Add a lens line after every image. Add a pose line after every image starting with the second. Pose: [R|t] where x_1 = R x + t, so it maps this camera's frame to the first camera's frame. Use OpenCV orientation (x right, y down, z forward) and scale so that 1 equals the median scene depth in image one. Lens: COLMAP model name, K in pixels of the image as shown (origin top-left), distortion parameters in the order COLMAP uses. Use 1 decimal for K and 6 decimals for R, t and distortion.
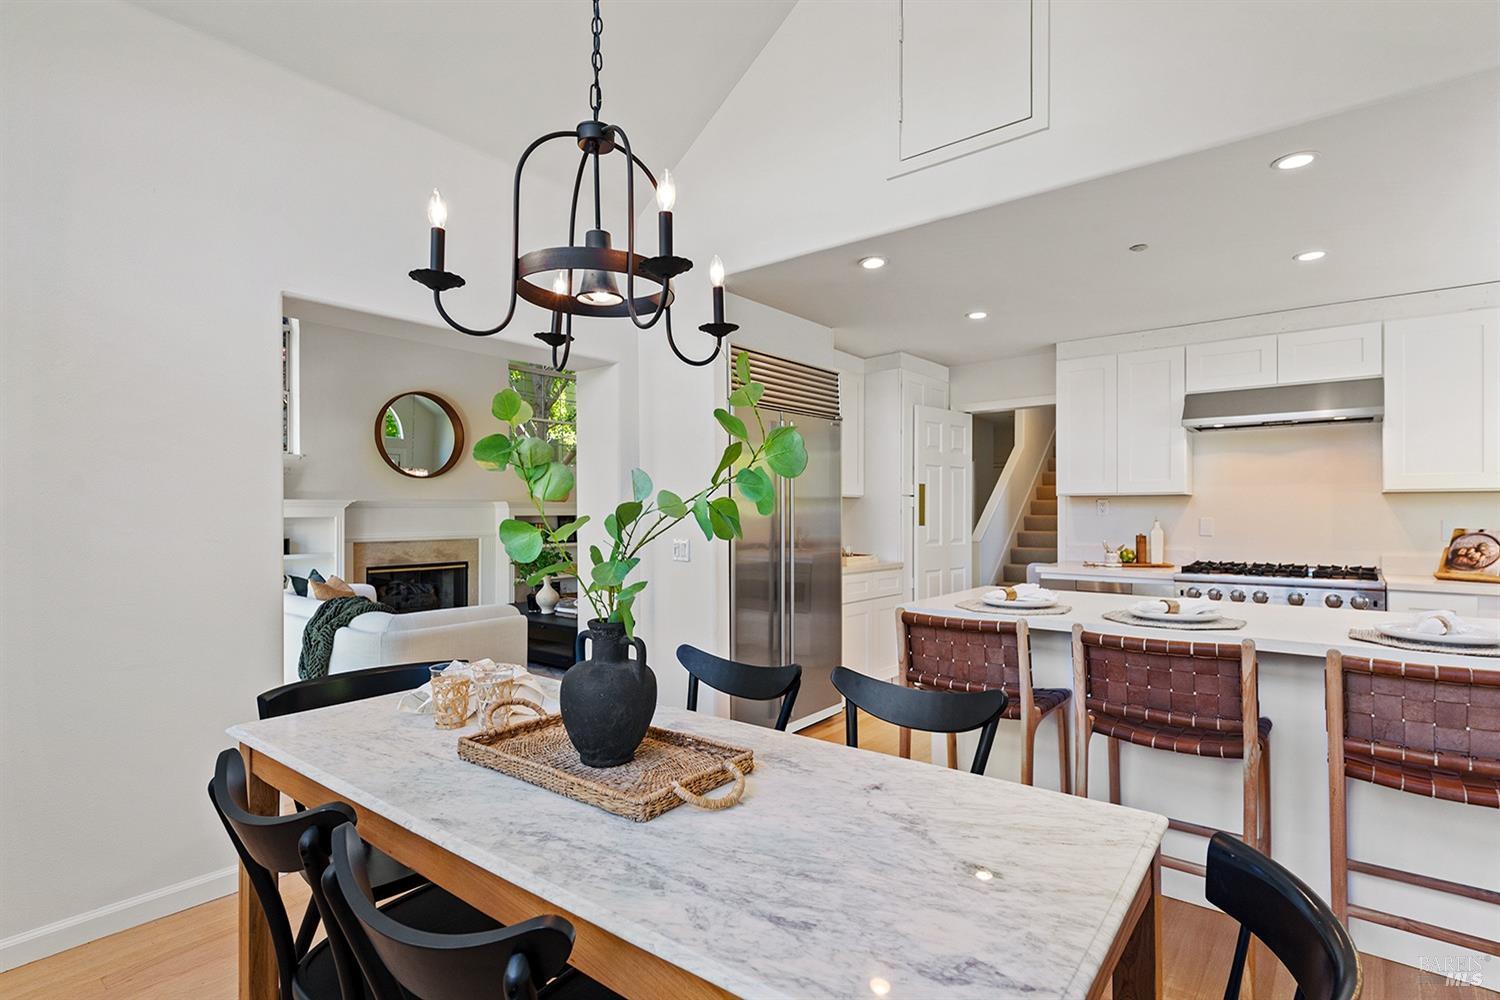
lens RADIAL K [[757.0, 0, 756.0], [0, 757.0, 524.2], [0, 0, 1]] dist [0.004658, -0.000500]
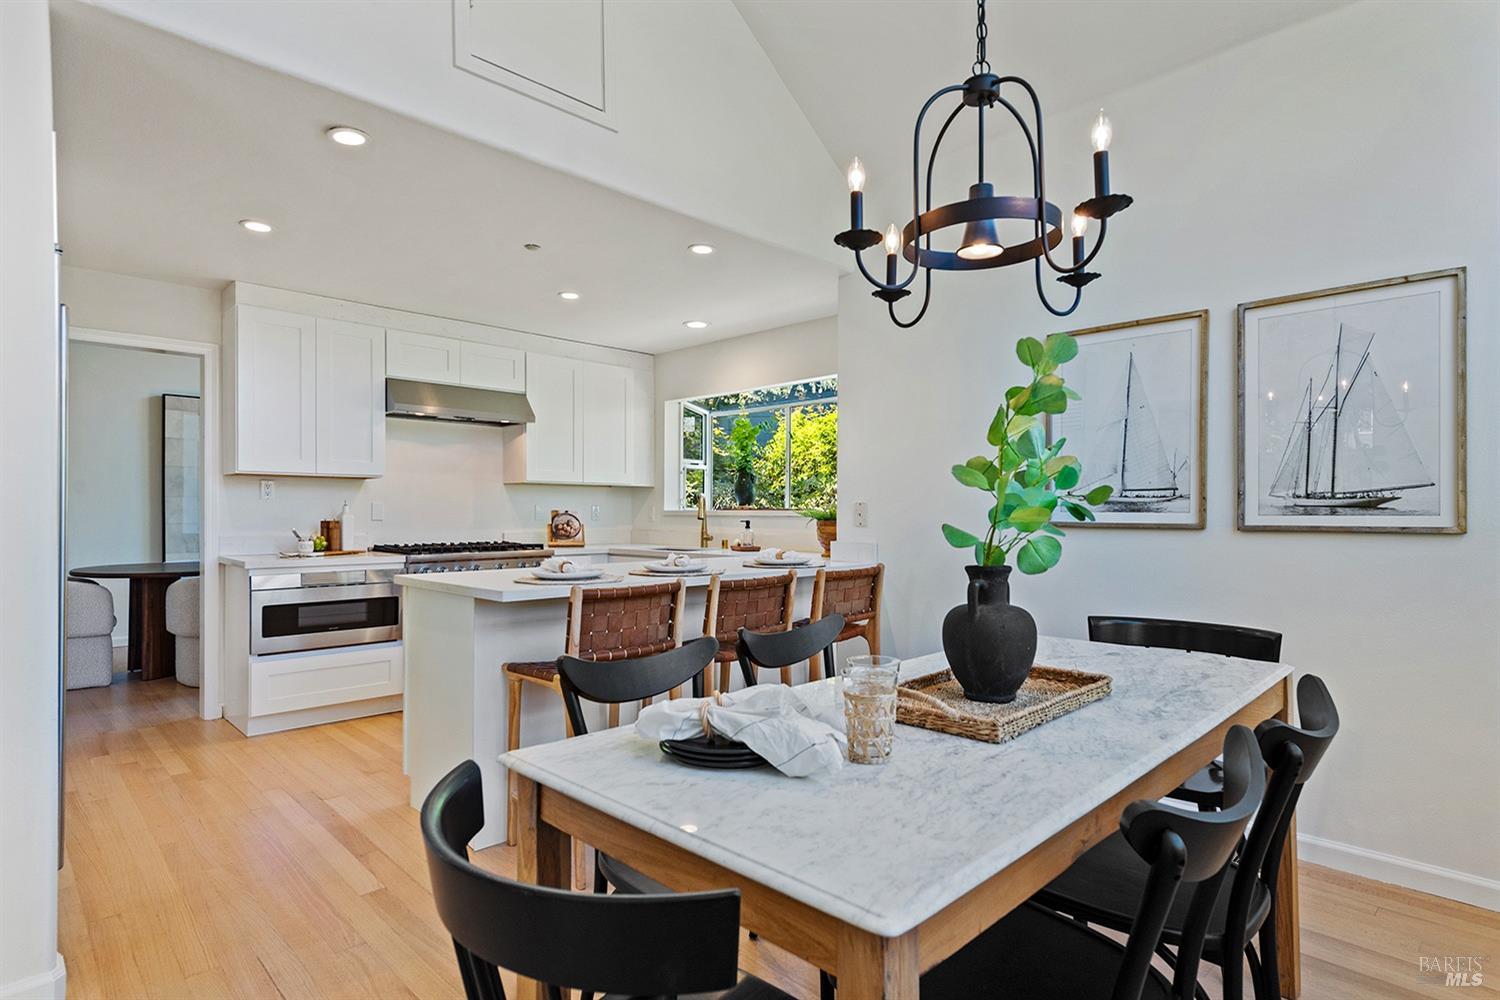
lens RADIAL K [[809.7, 0, 776.7], [0, 809.7, 507.6], [0, 0, 1]] dist [-0.000308, 0.001254]
pose [[0.084327, 0.006752, 0.996415, -0.530048], [0.018888, 0.999787, -0.008374, 0.021174], [-0.996259, 0.019527, 0.084182, 0.474501]]
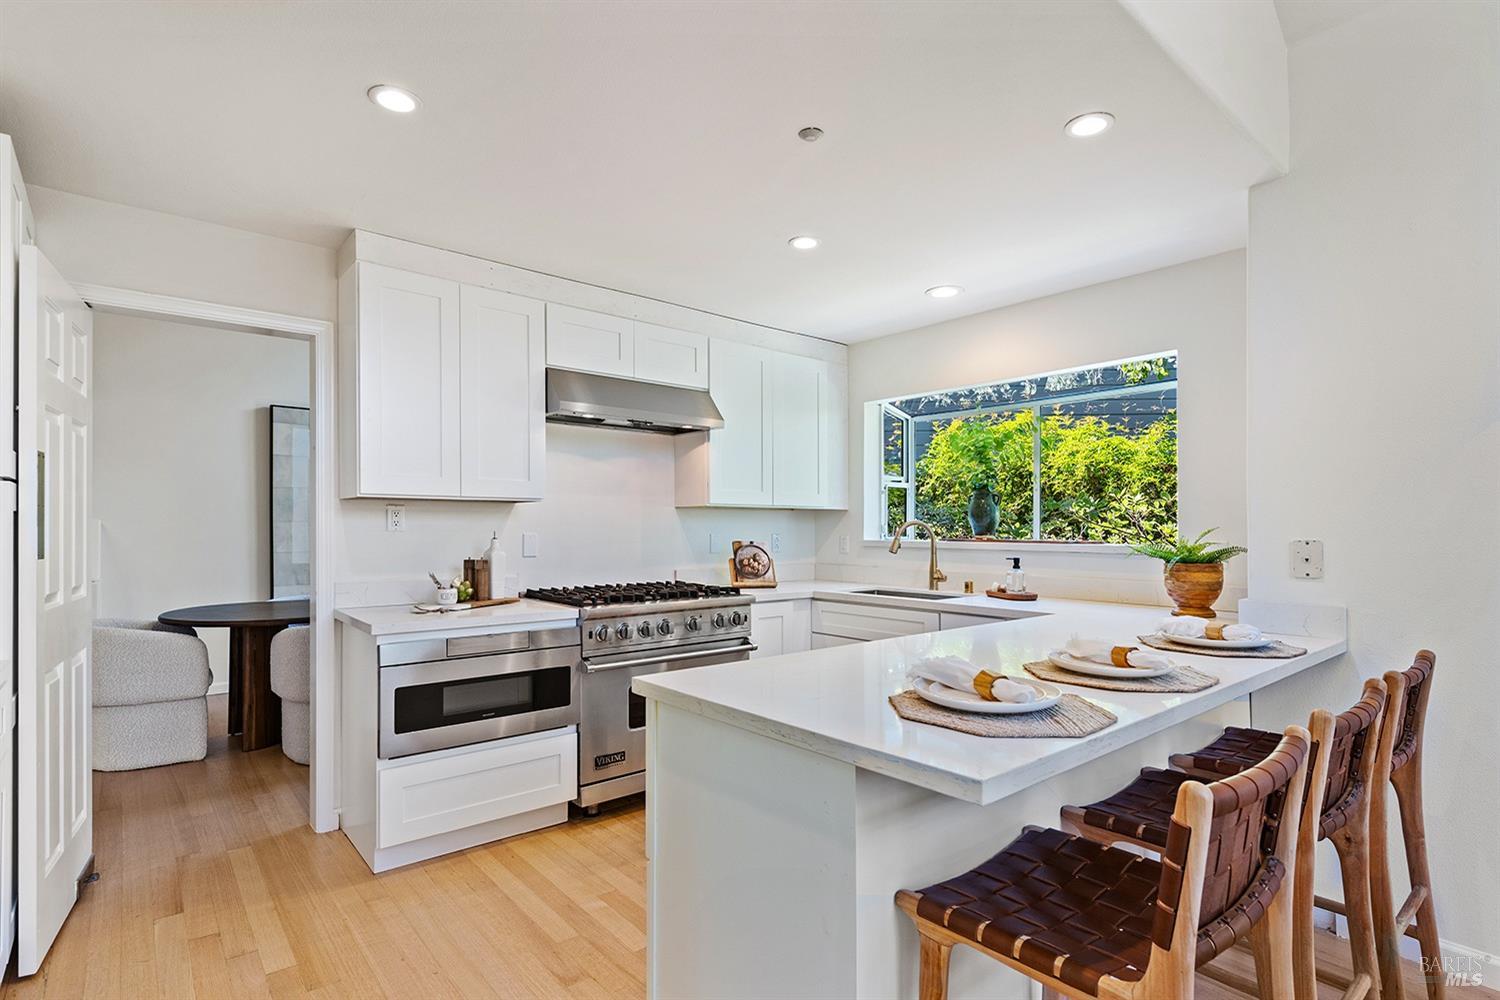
lens RADIAL K [[757.0, 0, 756.0], [0, 757.0, 524.2], [0, 0, 1]] dist [0.004658, -0.000500]
pose [[0.172033, 0.005935, 0.985073, -0.148413], [0.018791, 0.999780, -0.009305, -0.008052], [-0.984912, 0.020111, 0.171883, 0.796251]]
